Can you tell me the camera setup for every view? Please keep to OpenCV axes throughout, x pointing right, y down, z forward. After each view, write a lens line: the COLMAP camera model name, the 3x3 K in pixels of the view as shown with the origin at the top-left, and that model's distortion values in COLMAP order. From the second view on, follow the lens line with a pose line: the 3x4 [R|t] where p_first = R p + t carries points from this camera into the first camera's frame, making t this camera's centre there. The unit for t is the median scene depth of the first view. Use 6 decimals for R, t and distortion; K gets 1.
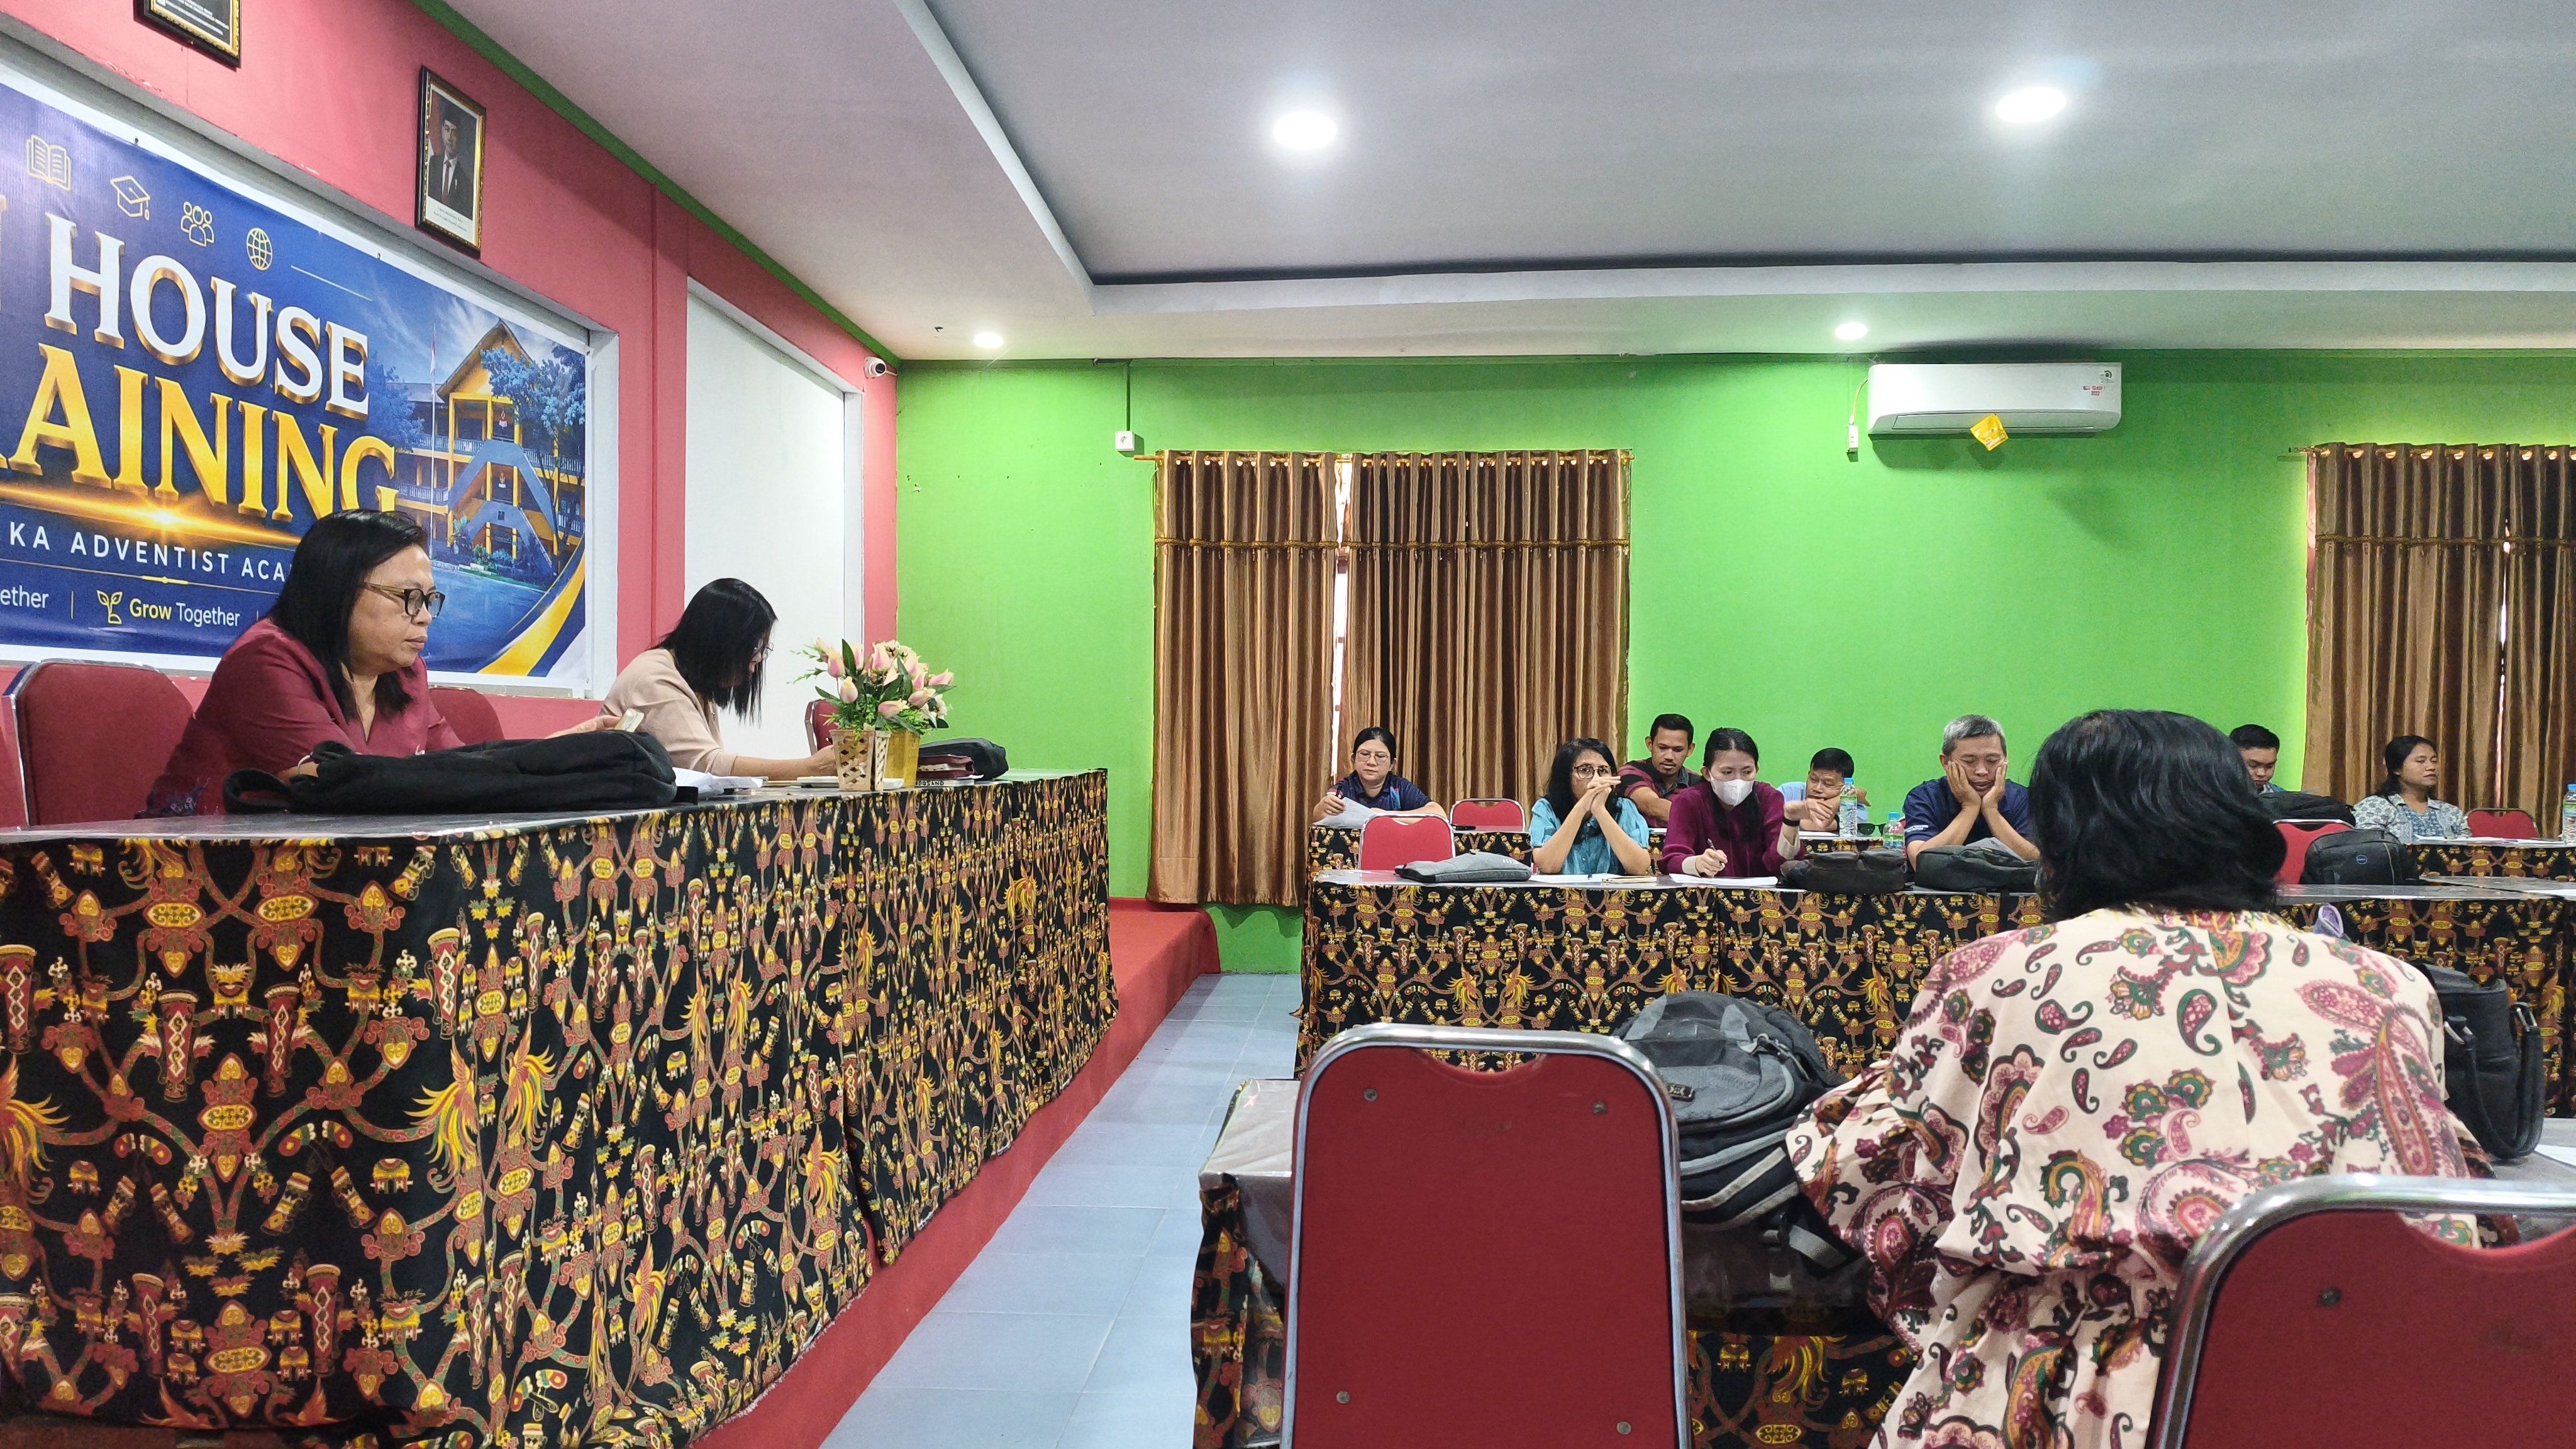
lens RADIAL K [[1717.2, 0, 1289.2], [0, 1717.2, 730.0], [0, 0, 1]] dist [0.009102, -0.008016]
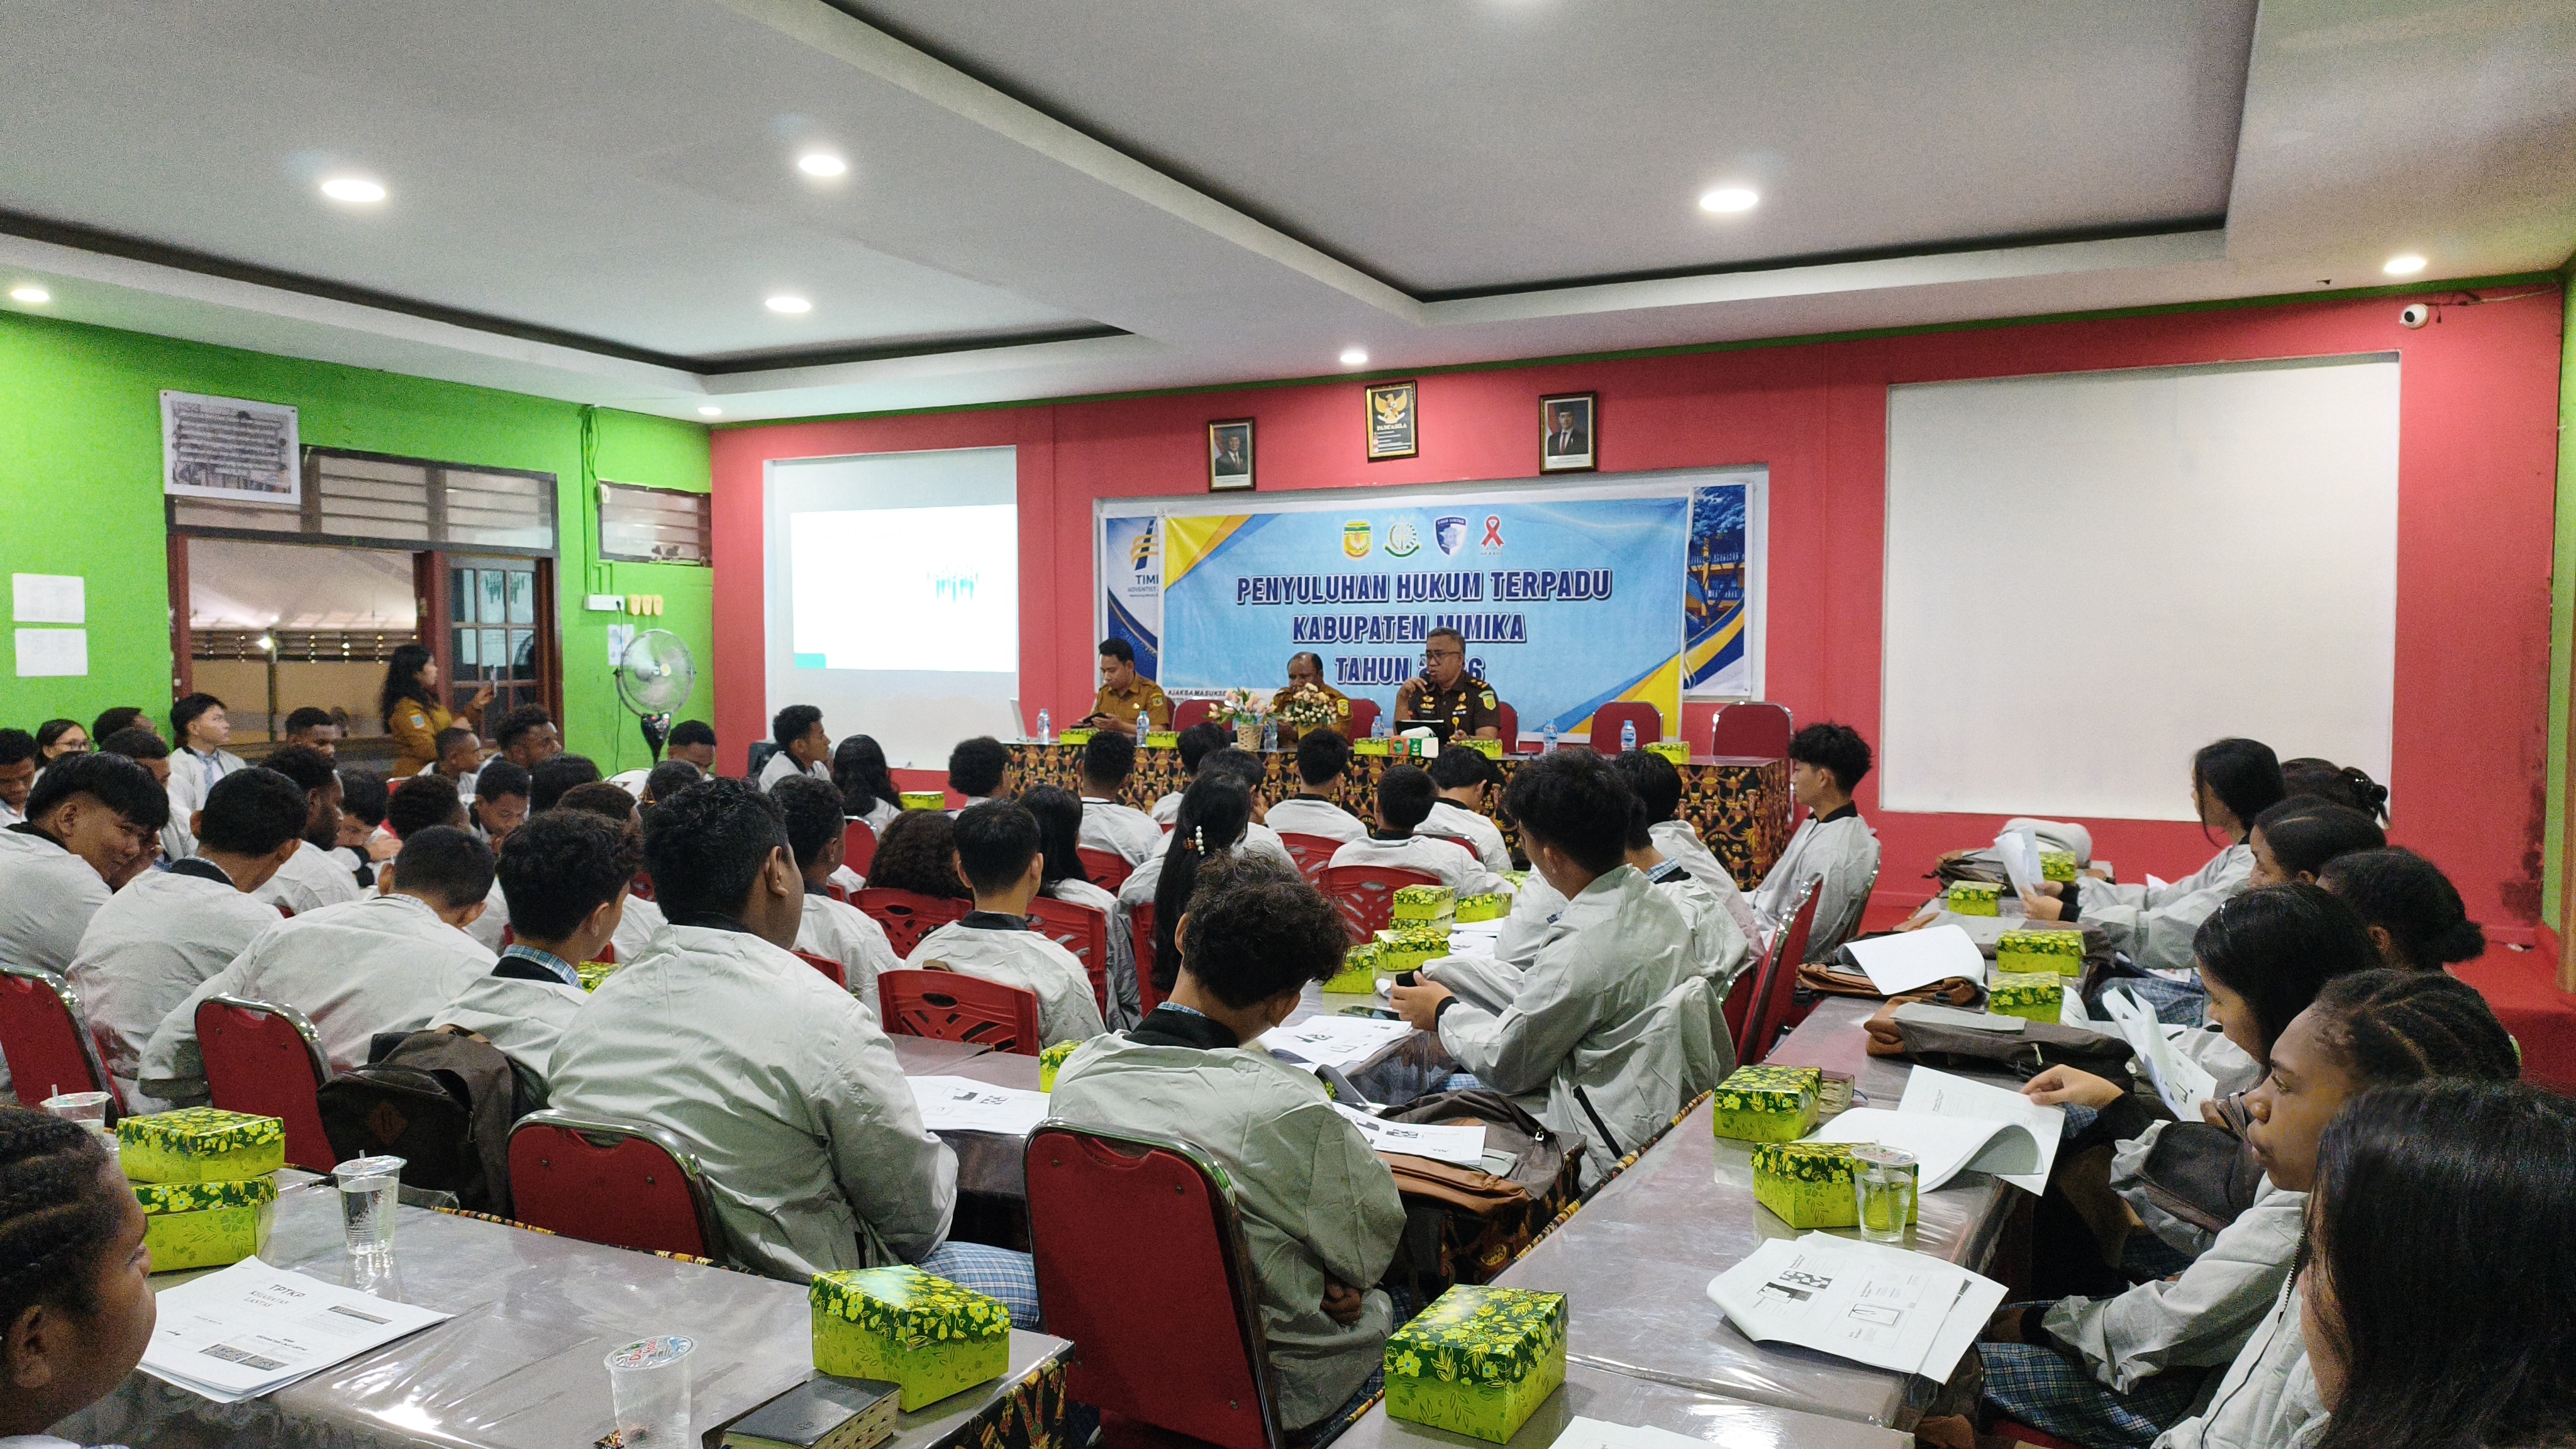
lens RADIAL K [[1717.2, 0, 1272.7], [0, 1717.2, 718.7], [0, 0, 1]] dist [0.009102, -0.008016]
pose [[-0.394789, 0.027219, -0.918369, 1.706488], [0.004429, 0.999606, 0.027723, -0.066700], [0.918761, 0.006878, -0.394754, 1.712933]]
